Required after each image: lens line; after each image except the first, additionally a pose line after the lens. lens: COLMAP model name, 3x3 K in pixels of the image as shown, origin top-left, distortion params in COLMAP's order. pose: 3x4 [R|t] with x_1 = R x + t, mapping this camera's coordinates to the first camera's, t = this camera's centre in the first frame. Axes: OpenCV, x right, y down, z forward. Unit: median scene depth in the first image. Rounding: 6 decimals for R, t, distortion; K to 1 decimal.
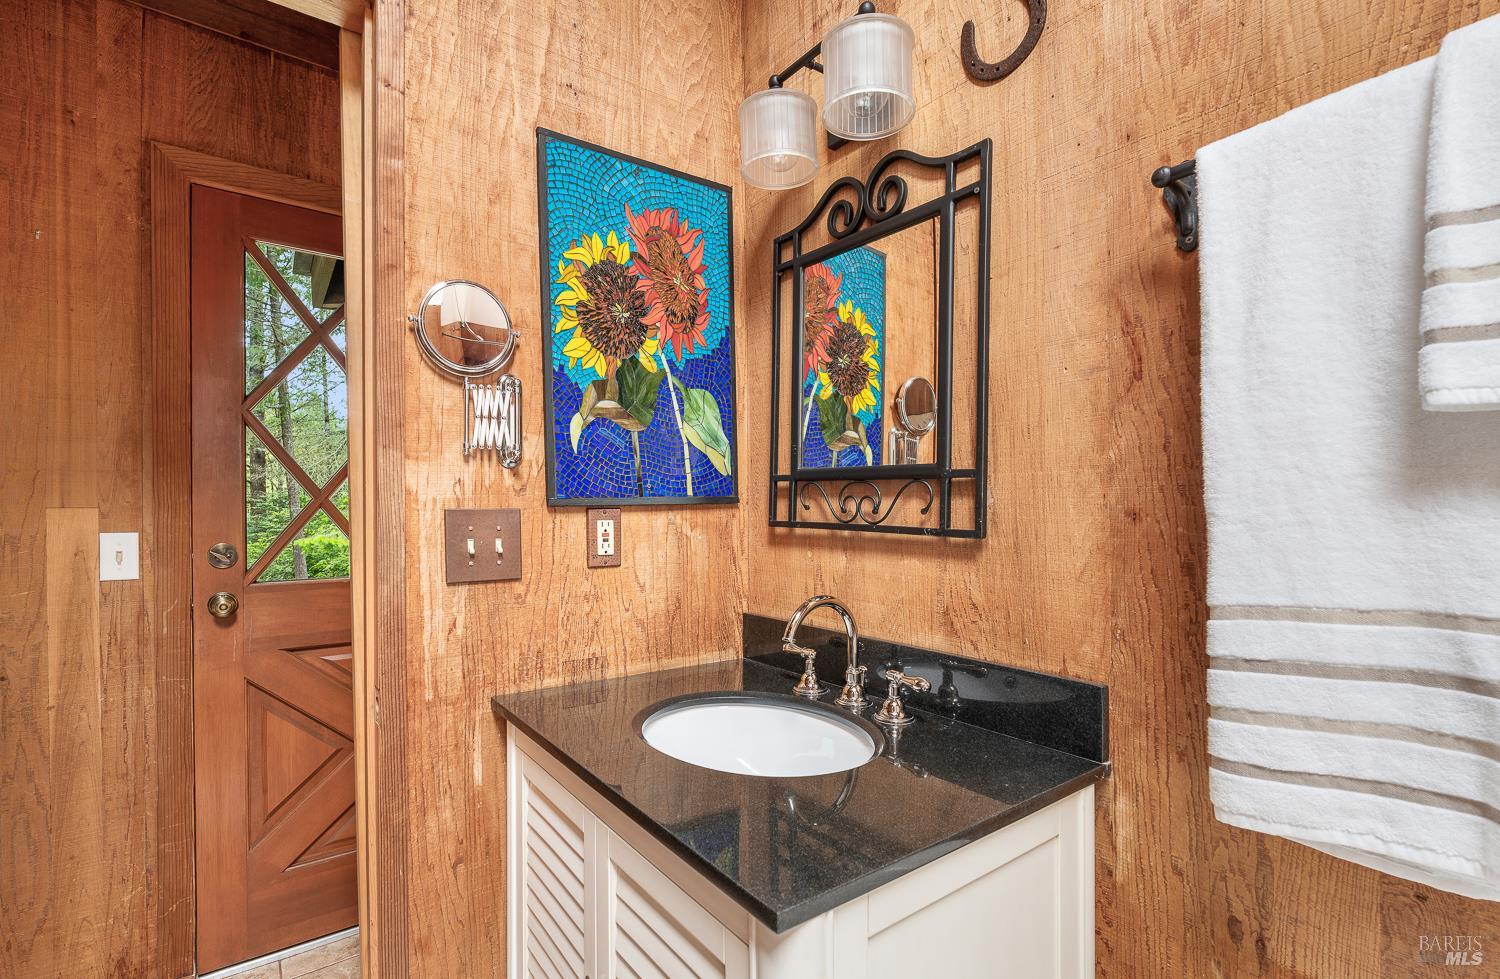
lens RADIAL K [[663.7, 0, 751.5], [0, 663.7, 507.8], [0, 0, 1]] dist [-0.000221, -0.000053]
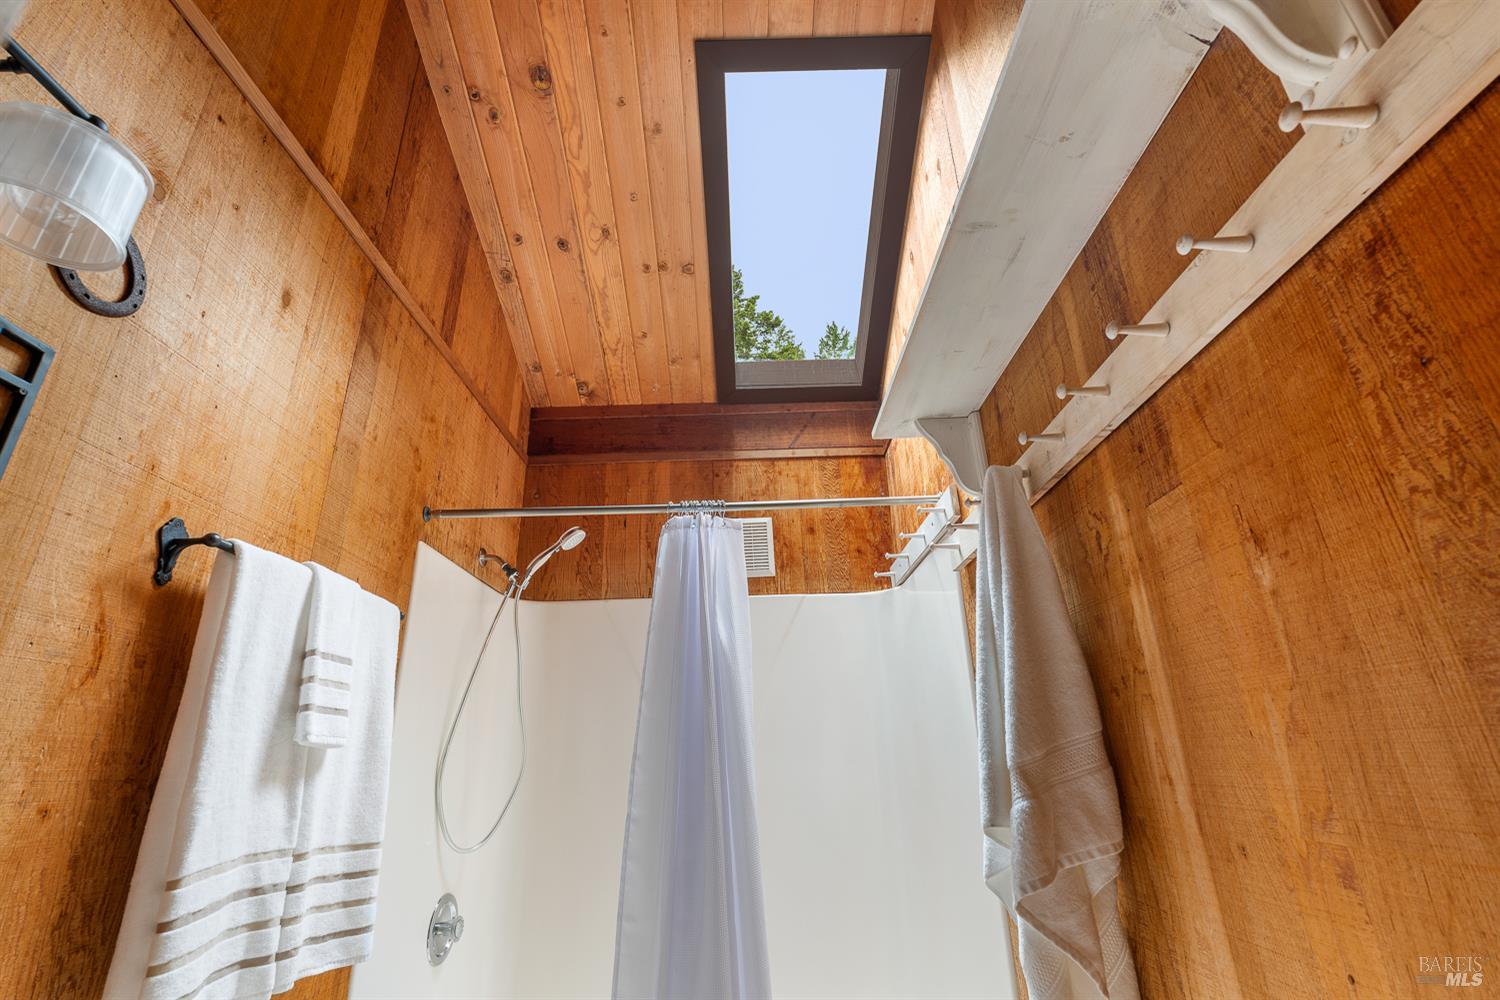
lens RADIAL K [[672.7, 0, 747.2], [0, 672.7, 496.5], [0, 0, 1]] dist [-0.016938, 0.003464]
pose [[-0.778290, 0.250072, 0.575959, -0.857437], [0.026221, 0.929415, -0.368103, -0.033380], [-0.627357, -0.271389, -0.729912, 1.071148]]
